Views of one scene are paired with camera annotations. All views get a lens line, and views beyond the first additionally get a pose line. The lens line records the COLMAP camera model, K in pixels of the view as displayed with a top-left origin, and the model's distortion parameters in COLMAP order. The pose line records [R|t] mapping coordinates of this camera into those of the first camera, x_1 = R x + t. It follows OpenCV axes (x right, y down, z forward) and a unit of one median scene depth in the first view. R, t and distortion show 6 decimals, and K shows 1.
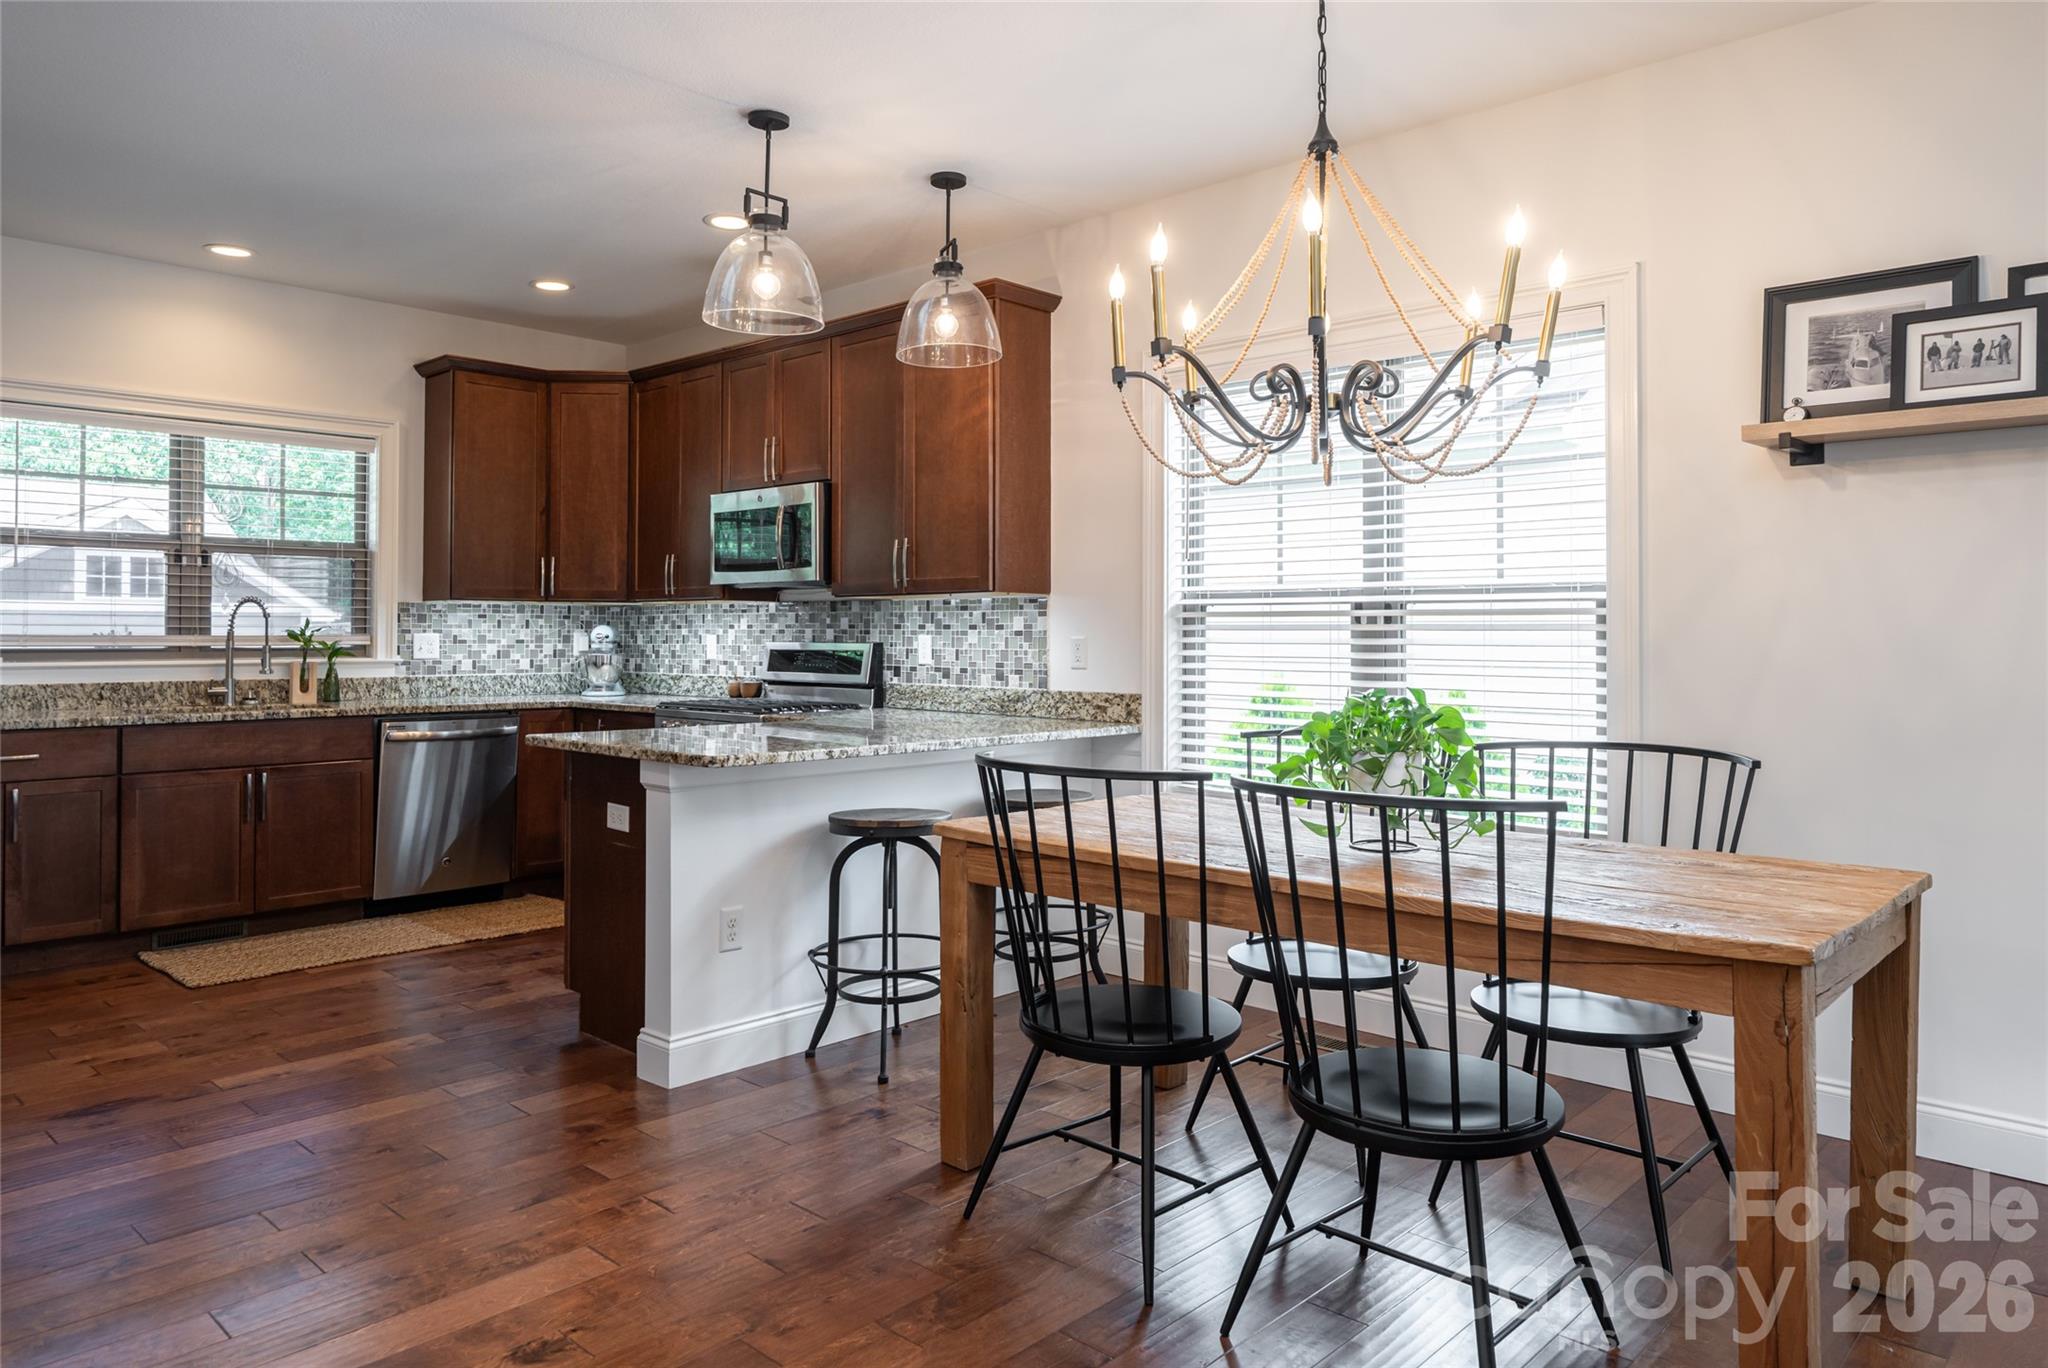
lens RADIAL K [[1333.5, 0, 1007.8], [0, 1333.5, 617.5], [0, 0, 1]] dist [0.002017, -0.005253]
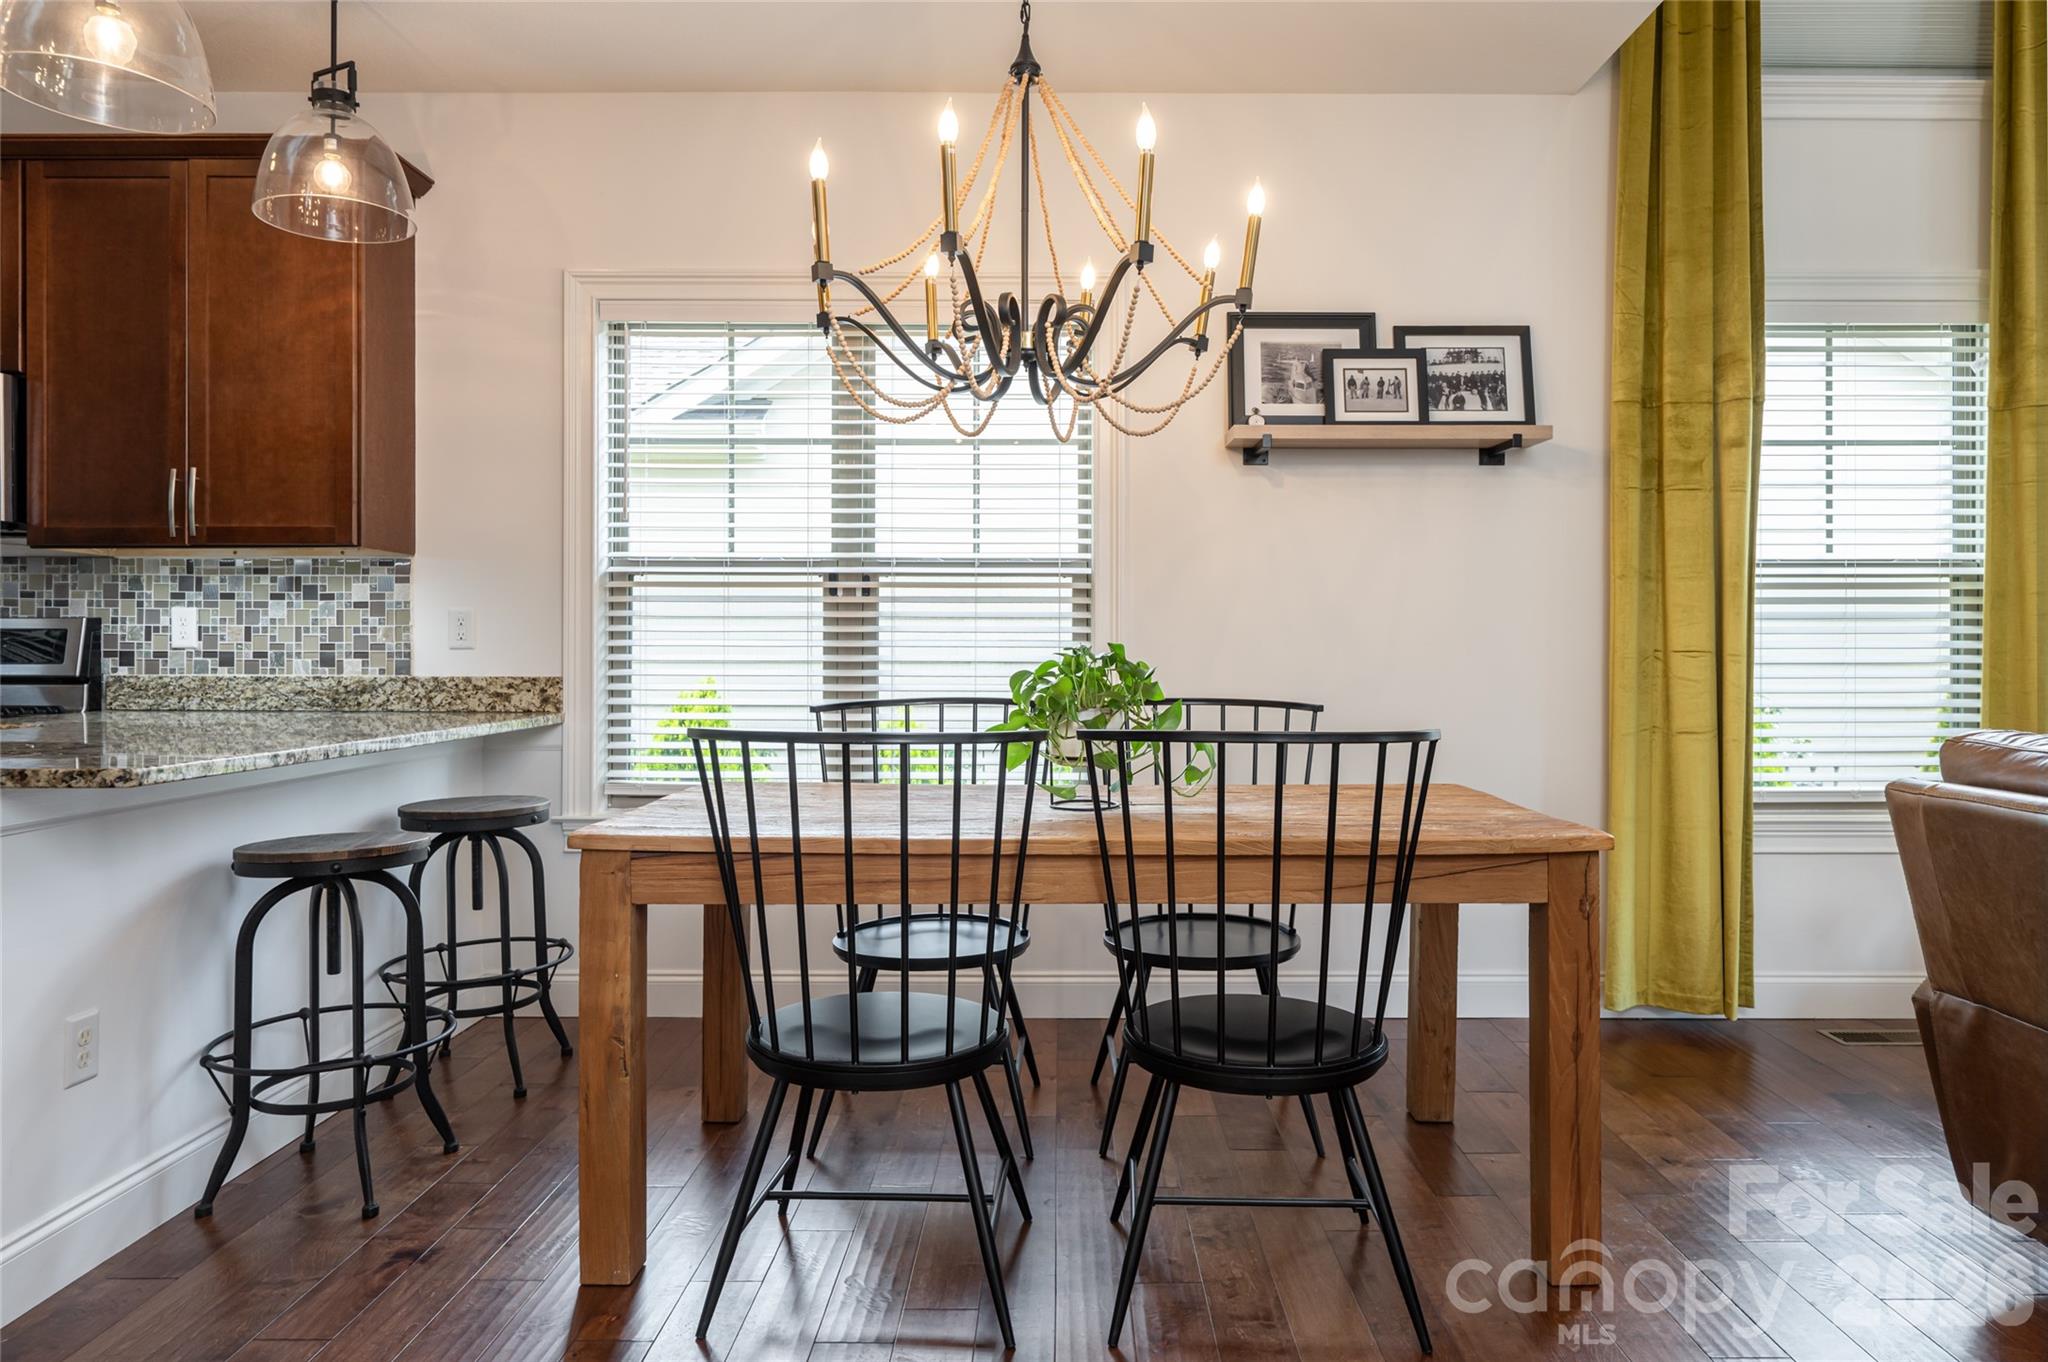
lens RADIAL K [[1288.2, 0, 1059.9], [0, 1288.2, 647.9], [0, 0, 1]] dist [-0.006663, 0.006389]
pose [[0.728580, -0.001456, 0.684960, -0.194423], [-0.009039, 0.999890, 0.011739, 0.022861], [-0.684902, -0.014744, 0.728486, 0.166138]]
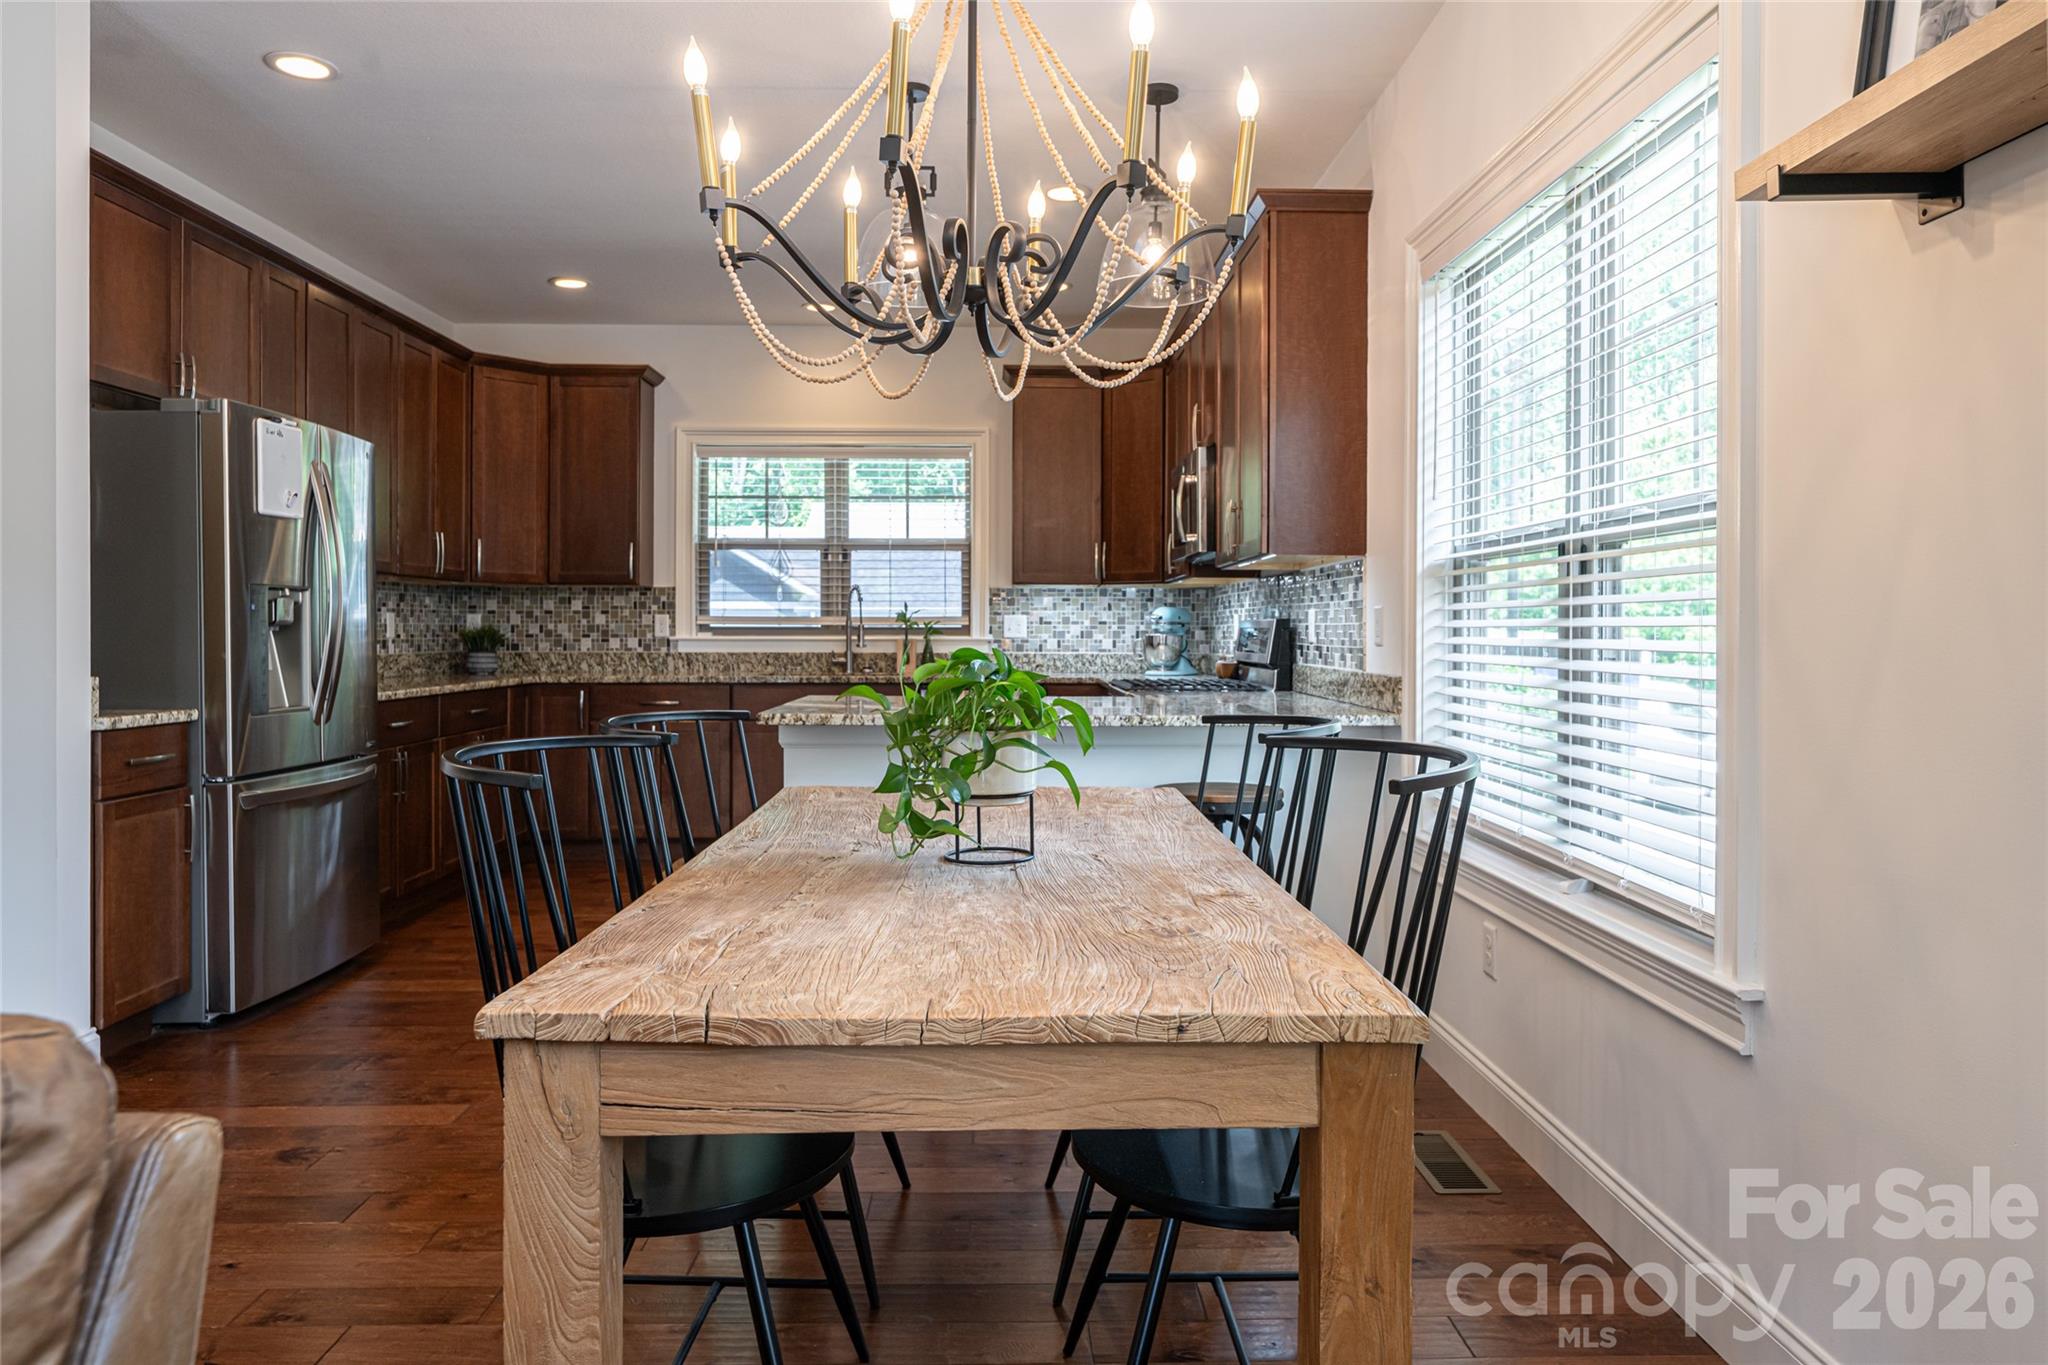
lens RADIAL K [[1333.5, 0, 1022.4], [0, 1333.5, 630.5], [0, 0, 1]] dist [0.002017, -0.005253]
pose [[0.700706, -0.000370, -0.713450, 0.430138], [0.007725, 0.999945, 0.007069, 0.019518], [0.713408, -0.010464, 0.700670, 0.249465]]
